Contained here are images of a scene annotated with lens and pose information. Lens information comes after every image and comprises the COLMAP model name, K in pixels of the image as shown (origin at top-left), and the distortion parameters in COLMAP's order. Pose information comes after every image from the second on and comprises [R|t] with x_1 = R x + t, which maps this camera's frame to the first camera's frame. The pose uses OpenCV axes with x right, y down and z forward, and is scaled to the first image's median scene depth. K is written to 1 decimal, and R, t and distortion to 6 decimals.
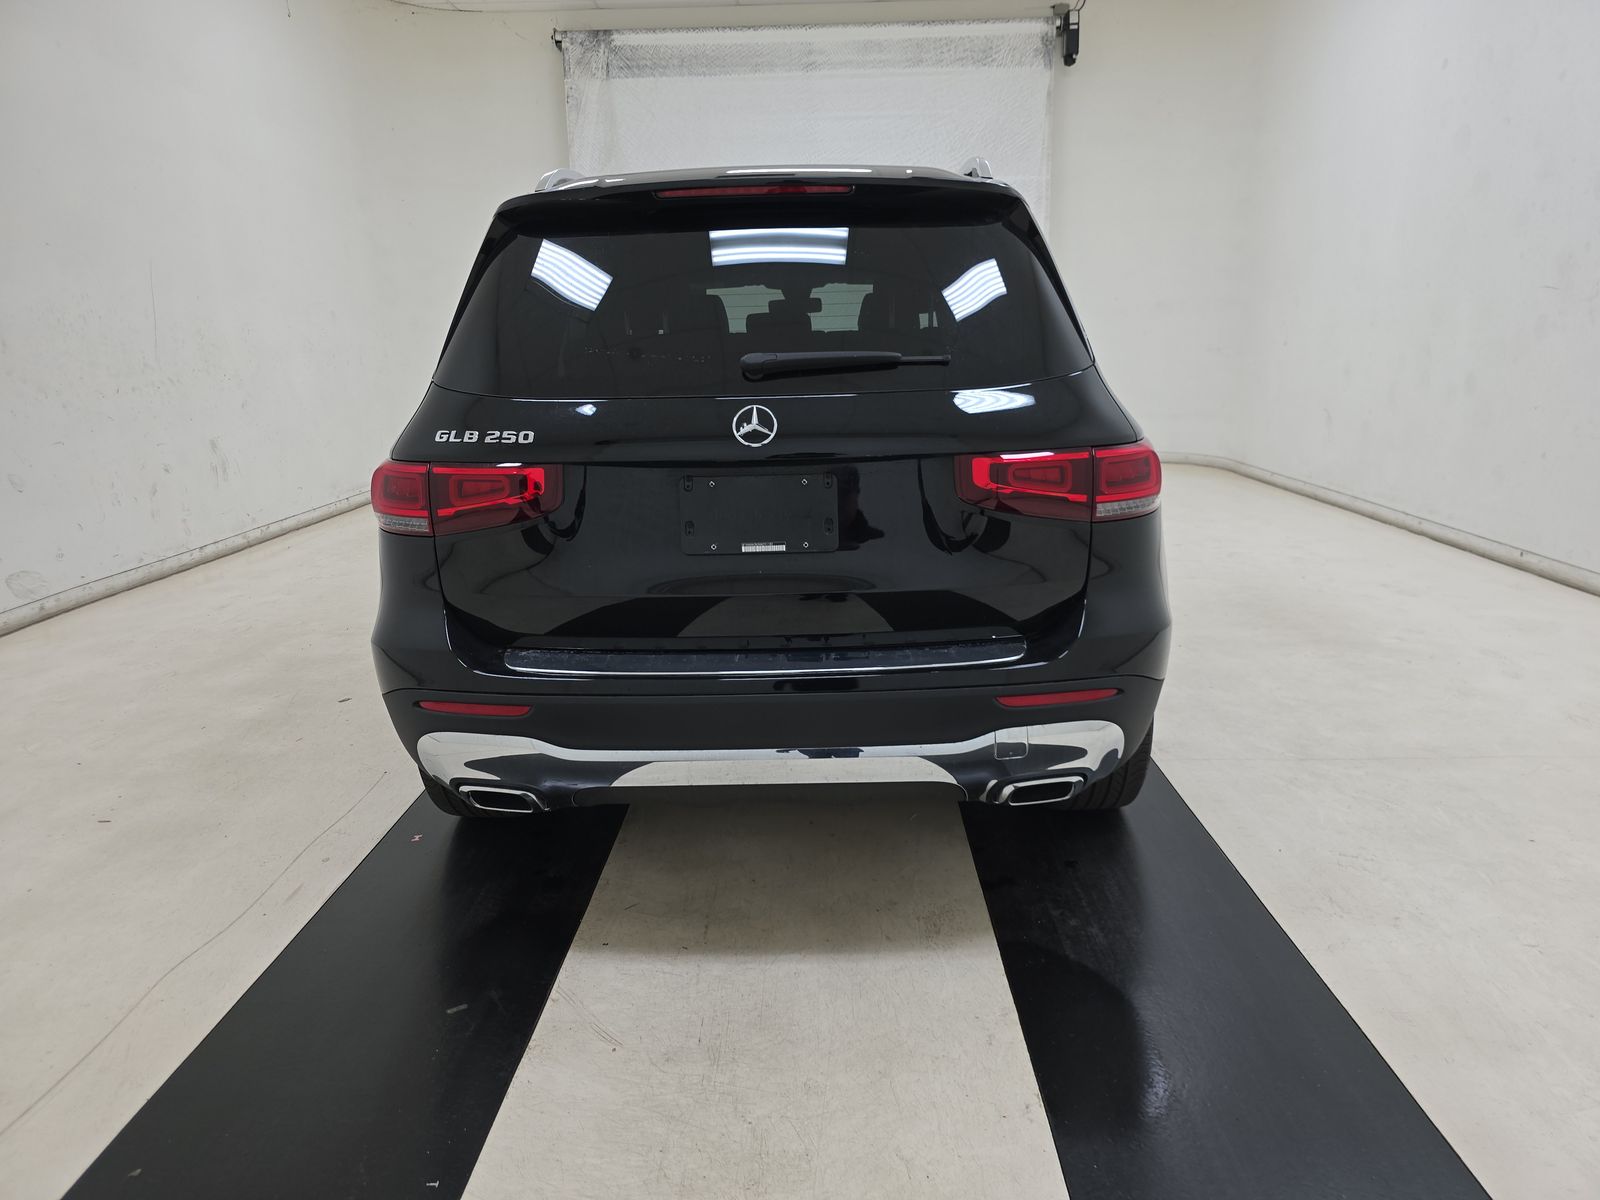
lens RADIAL K [[1079.7, 0, 808.0], [0, 1079.7, 600.3], [0, 0, 1]] dist [0.055520, -0.046217]
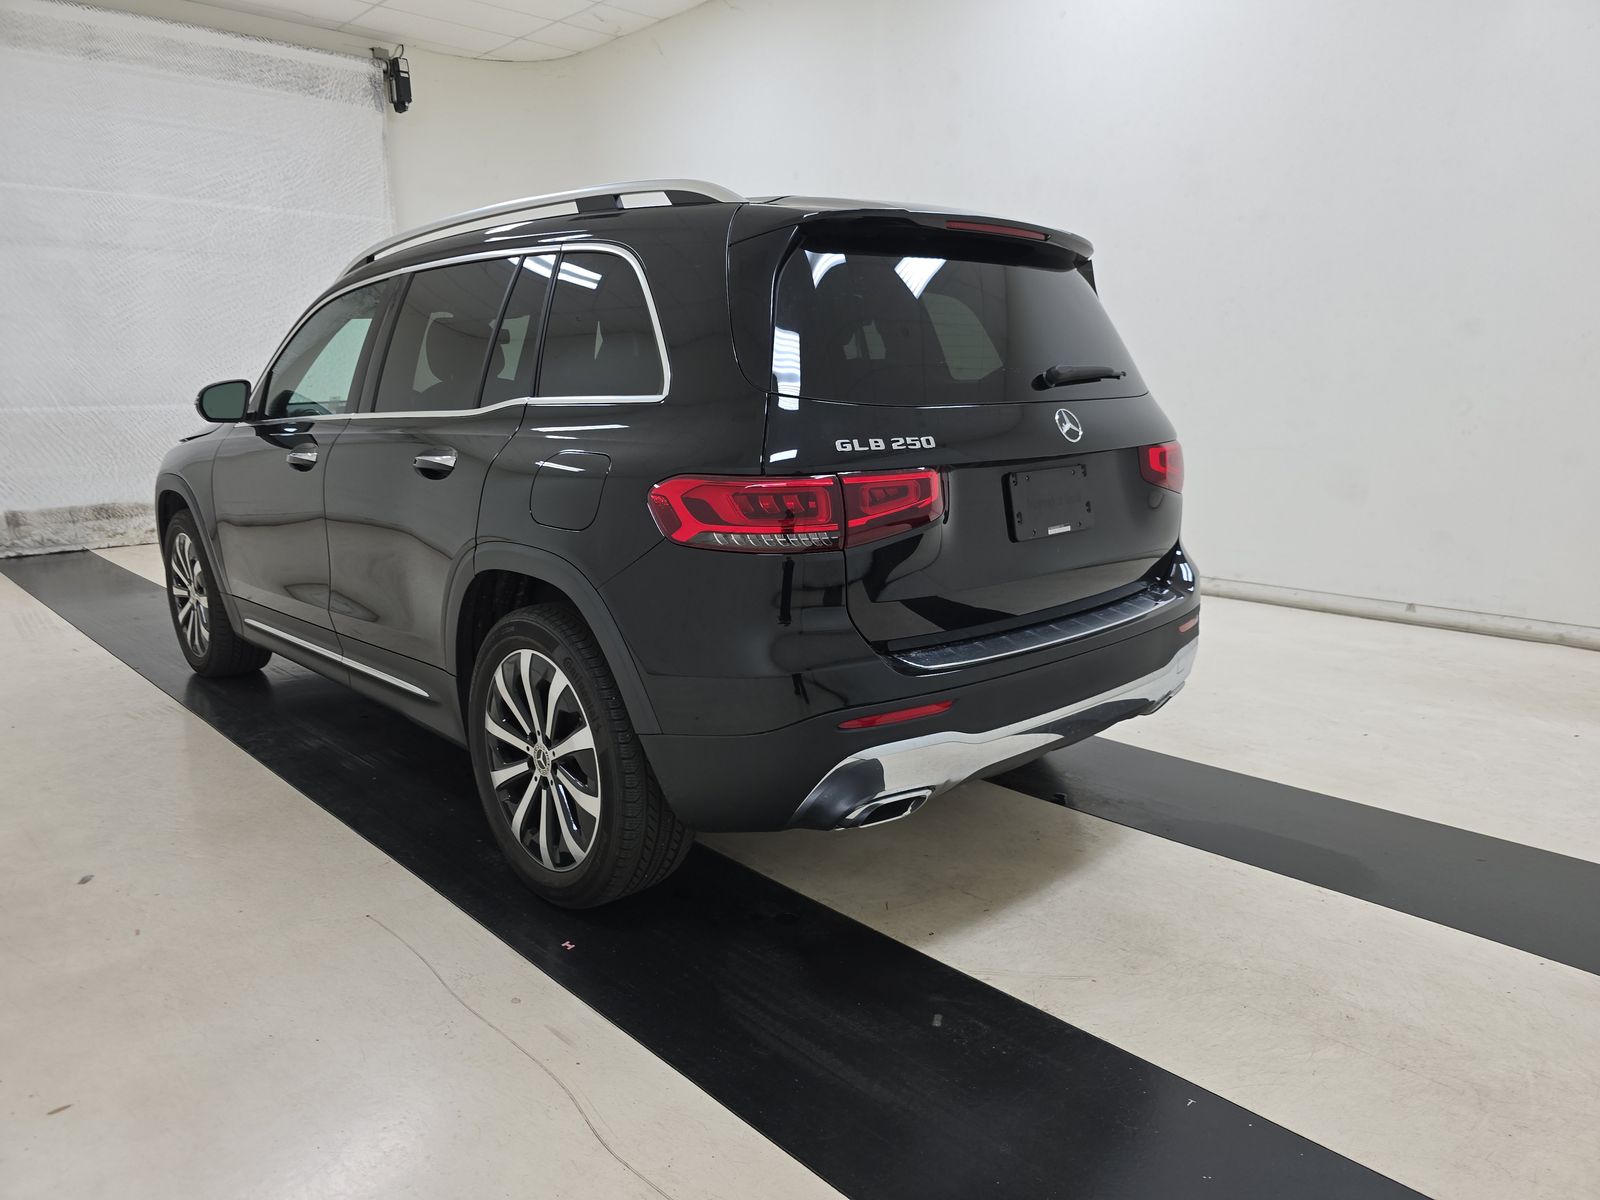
lens RADIAL K [[1079.7, 0, 810.7], [0, 1079.7, 601.3], [0, 0, 1]] dist [0.055520, -0.046217]
pose [[0.712310, -0.127428, 0.690201, -0.844169], [0.162083, 0.986665, 0.014887, -0.026311], [-0.682894, 0.101266, 0.723465, 0.268908]]
